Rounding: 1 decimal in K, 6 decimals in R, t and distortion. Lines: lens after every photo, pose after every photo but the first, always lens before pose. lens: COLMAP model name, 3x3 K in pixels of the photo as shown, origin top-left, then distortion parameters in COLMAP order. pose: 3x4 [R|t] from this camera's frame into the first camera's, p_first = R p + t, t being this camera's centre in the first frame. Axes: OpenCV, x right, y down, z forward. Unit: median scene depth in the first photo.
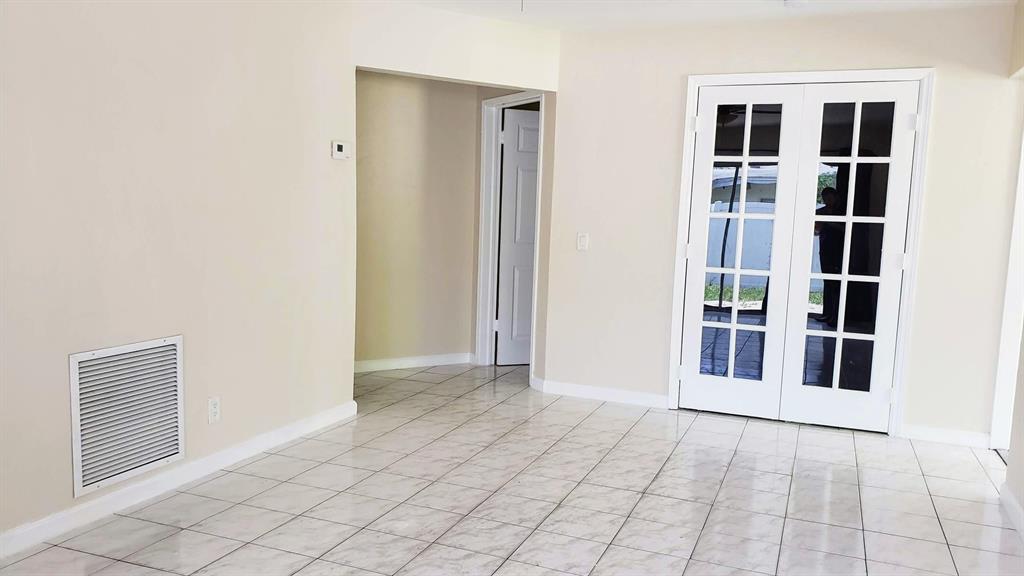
lens RADIAL K [[800.1, 0, 512.4], [0, 800.1, 297.6], [0, 0, 1]] dist [0.054866, -0.067724]
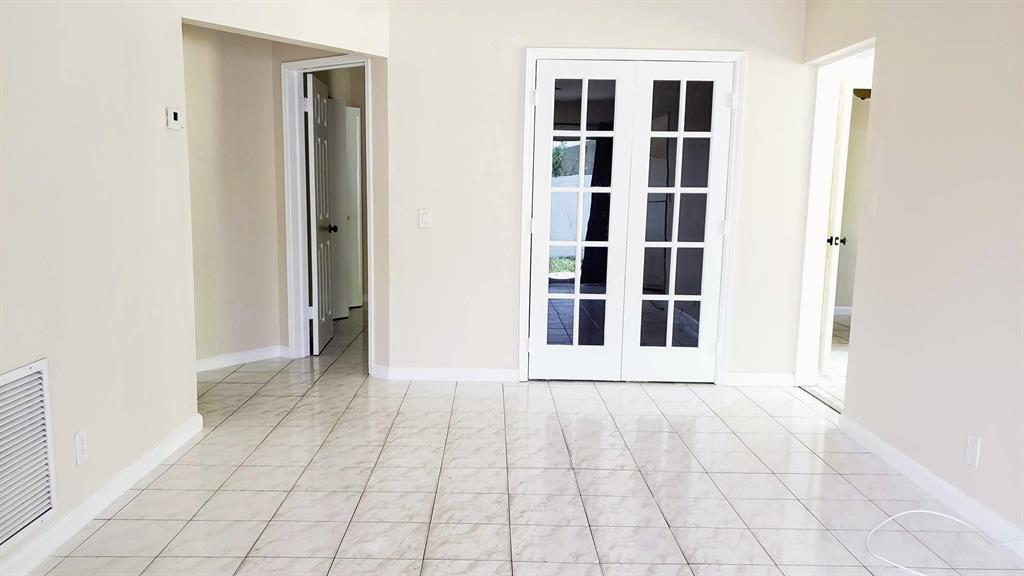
lens RADIAL K [[800.1, 0, 501.8], [0, 800.1, 311.9], [0, 0, 1]] dist [0.054866, -0.067724]
pose [[0.924350, -0.076856, 0.373726, -0.213464], [0.056888, 0.996315, 0.064188, -0.017253], [-0.377282, -0.038071, 0.925316, 0.085539]]
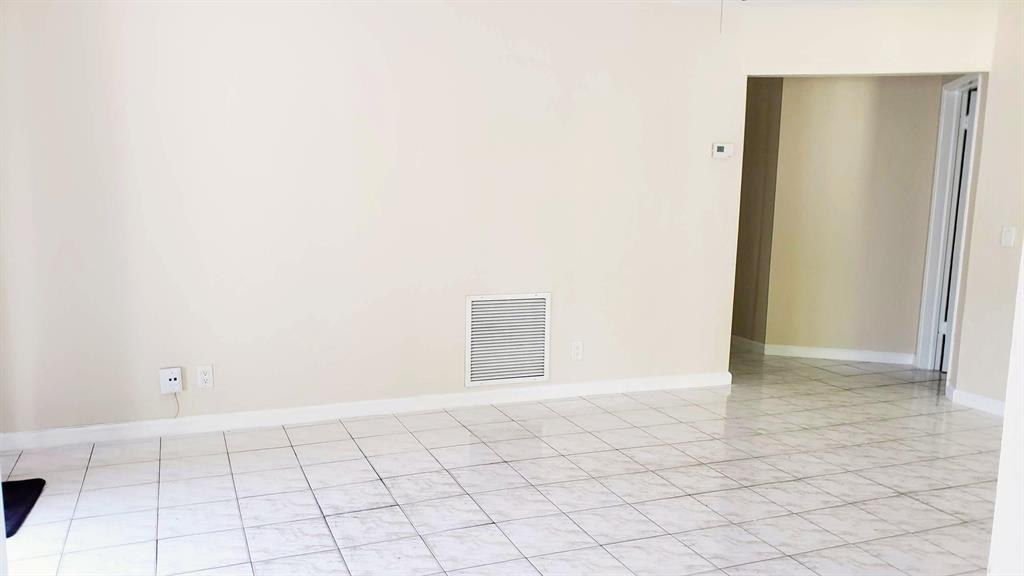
lens RADIAL K [[800.1, 0, 502.3], [0, 800.1, 313.0], [0, 0, 1]] dist [0.054866, -0.067724]
pose [[0.694713, 0.096836, -0.712739, 0.382251], [-0.080958, 0.995127, 0.056292, 0.007706], [0.714717, 0.018595, 0.699167, -0.021789]]
